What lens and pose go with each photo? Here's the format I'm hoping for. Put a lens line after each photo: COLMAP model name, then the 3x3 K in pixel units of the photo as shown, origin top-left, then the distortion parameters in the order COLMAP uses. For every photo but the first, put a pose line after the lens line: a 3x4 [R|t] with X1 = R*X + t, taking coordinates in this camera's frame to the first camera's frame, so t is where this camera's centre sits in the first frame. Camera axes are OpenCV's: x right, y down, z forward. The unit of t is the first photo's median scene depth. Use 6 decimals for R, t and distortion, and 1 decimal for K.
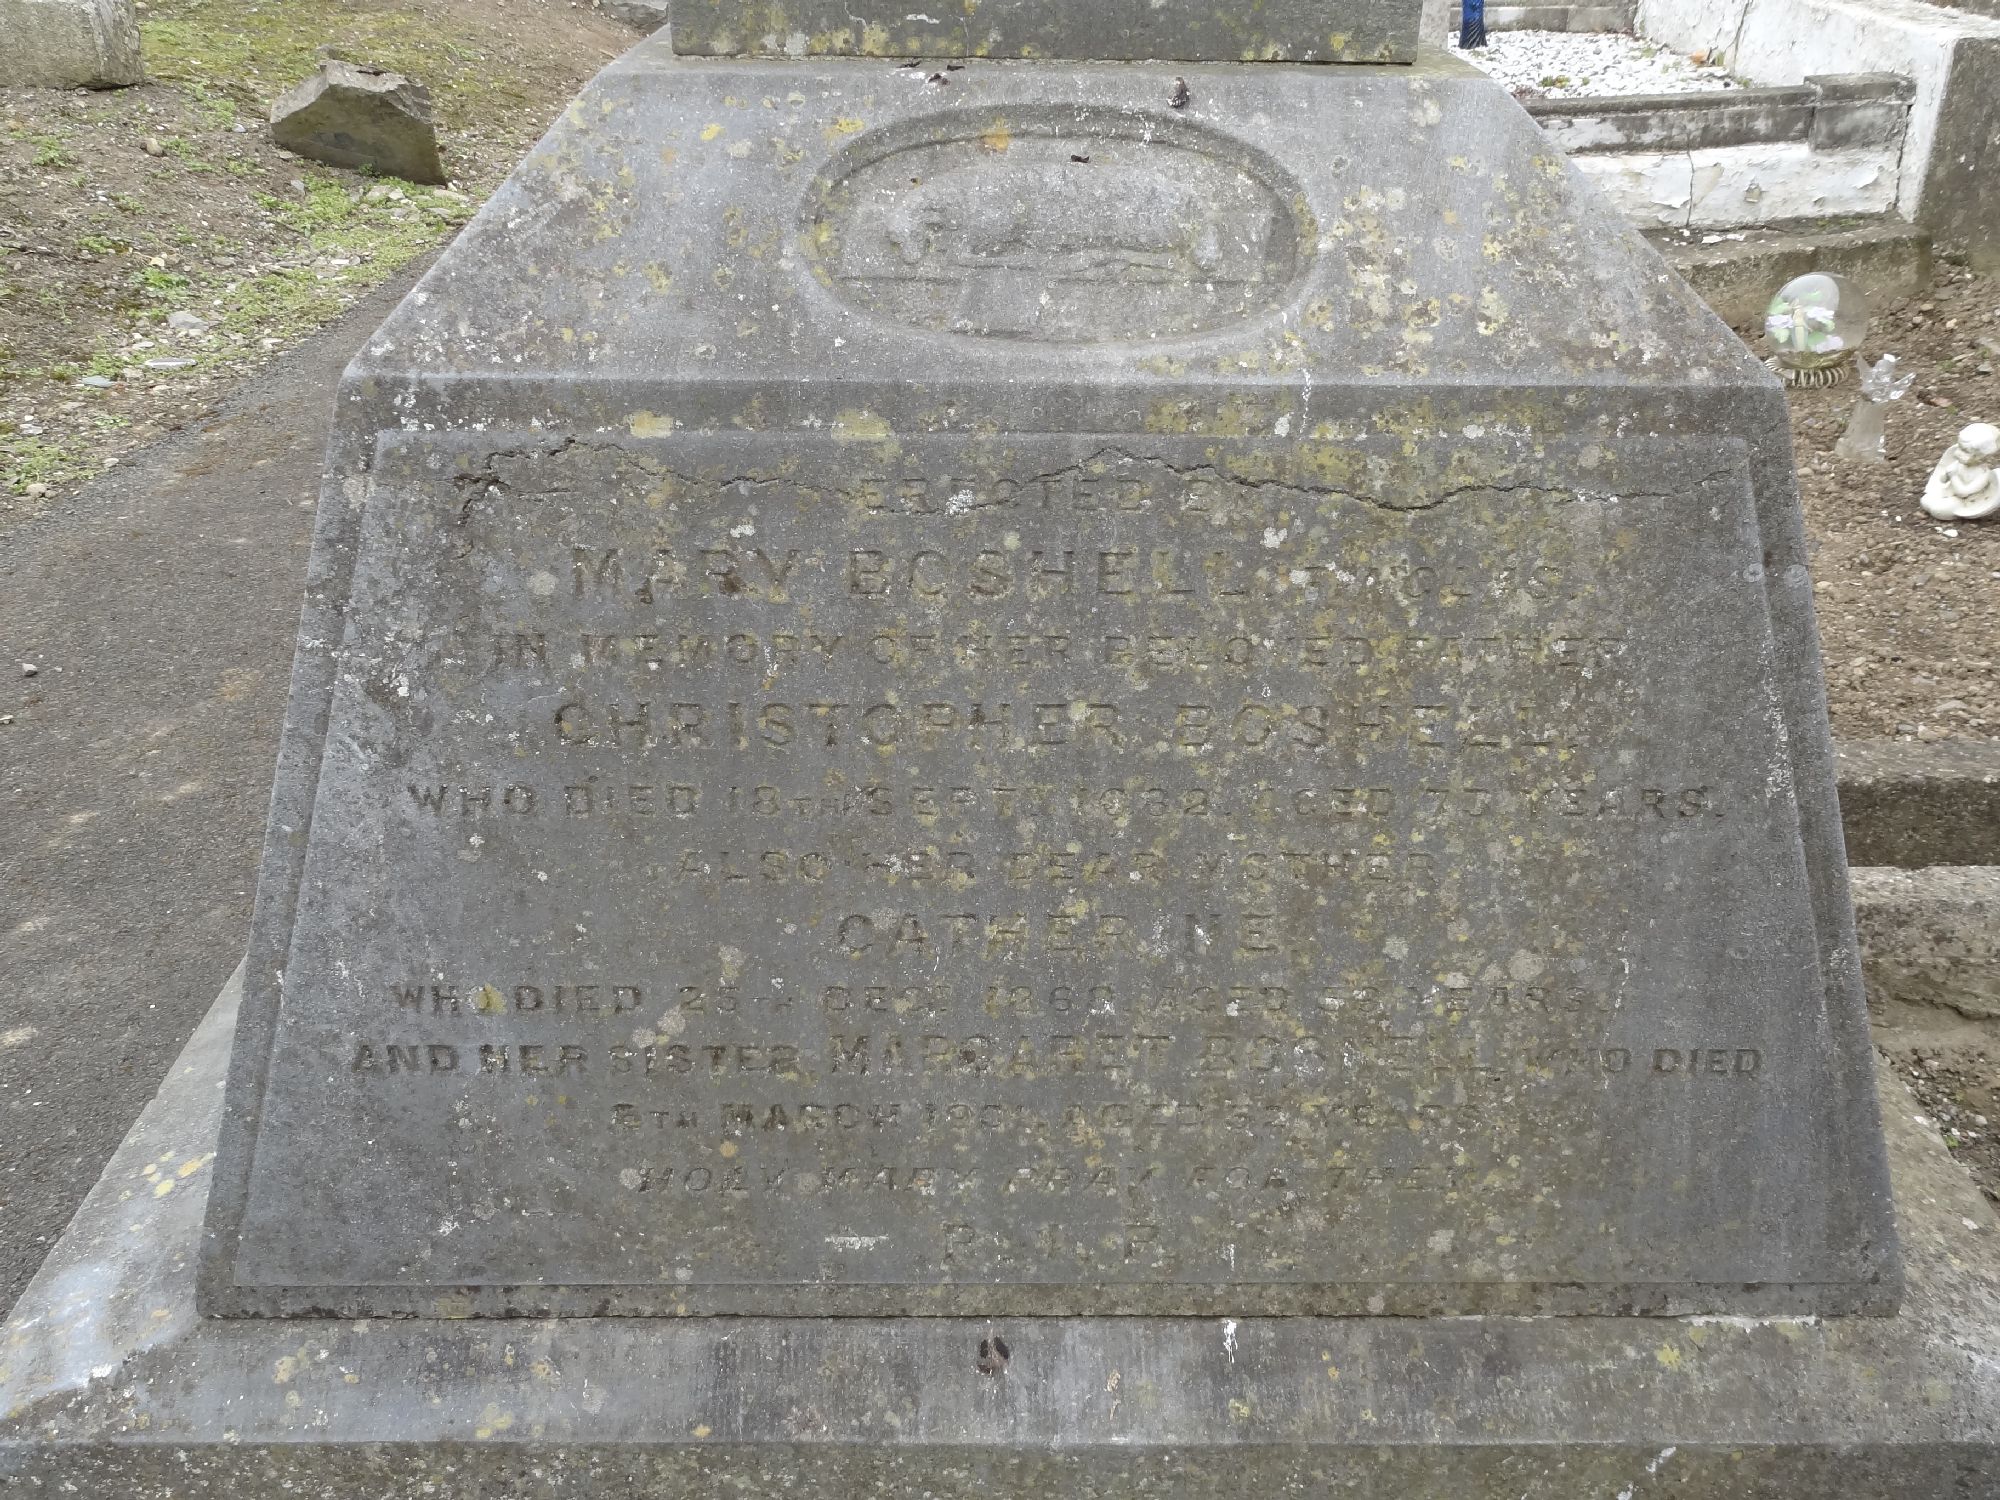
lens RADIAL K [[1759.4, 0, 1011.1], [0, 1759.4, 748.2], [0, 0, 1]] dist [0.000993, 0.001507]
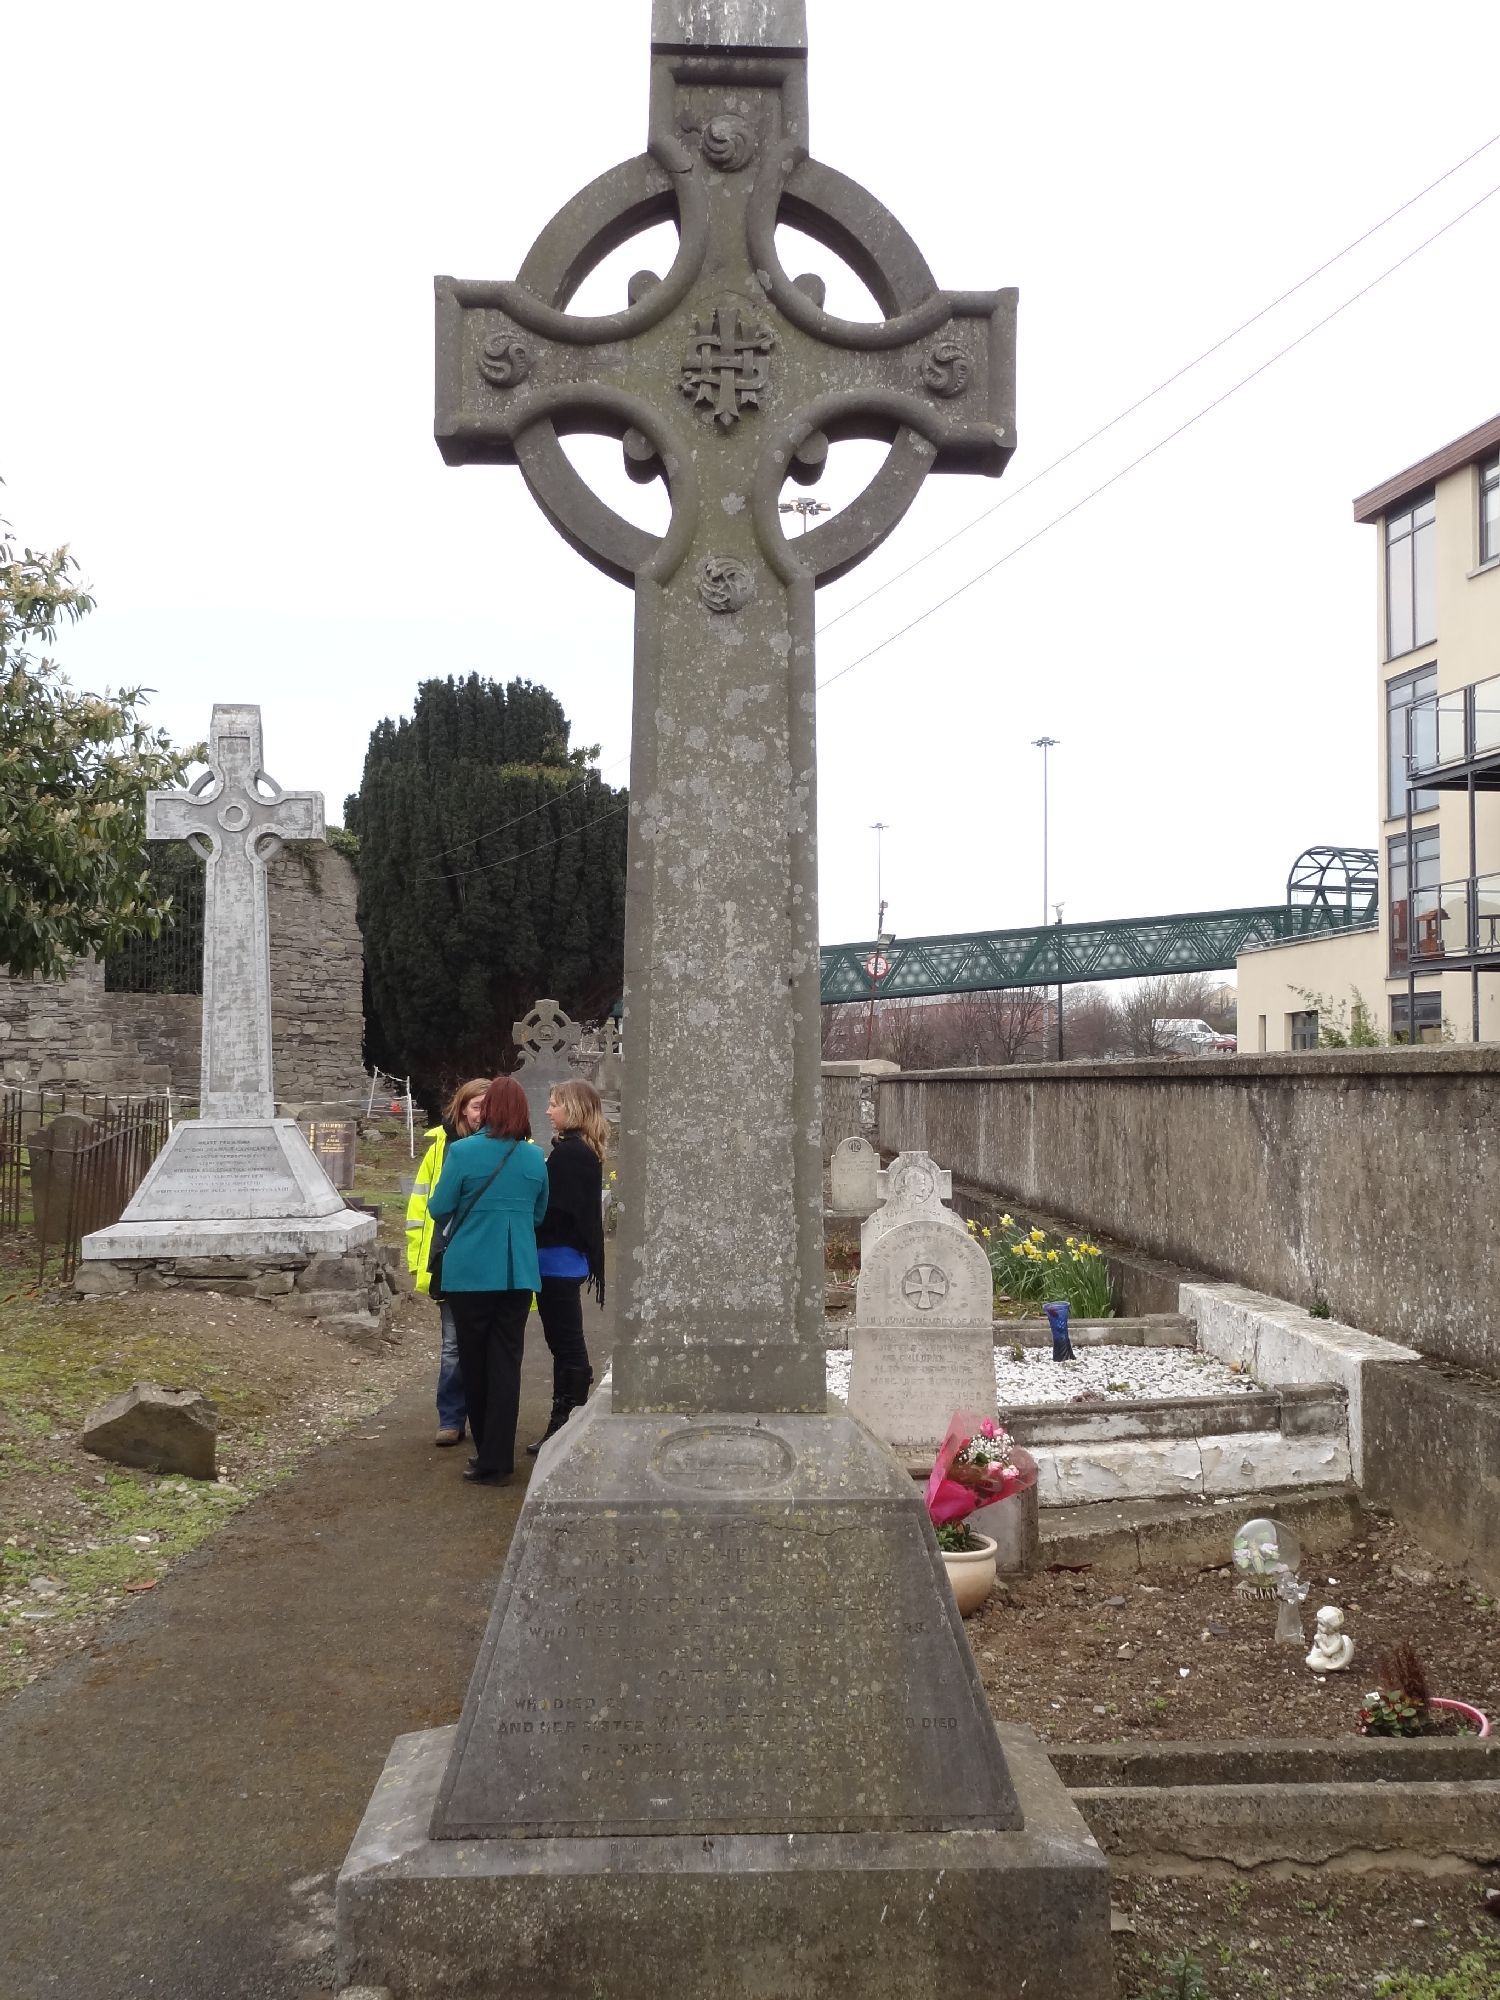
lens RADIAL K [[2207.0, 0, 750.0], [0, 2207.0, 1000.0], [0, 0, 1]] dist [0.042851, 0.004341]
pose [[0.999489, -0.006584, 0.031293, -0.046672], [0.021440, 0.864013, -0.503013, 0.992845], [-0.023726, 0.503427, 0.863712, -2.870230]]
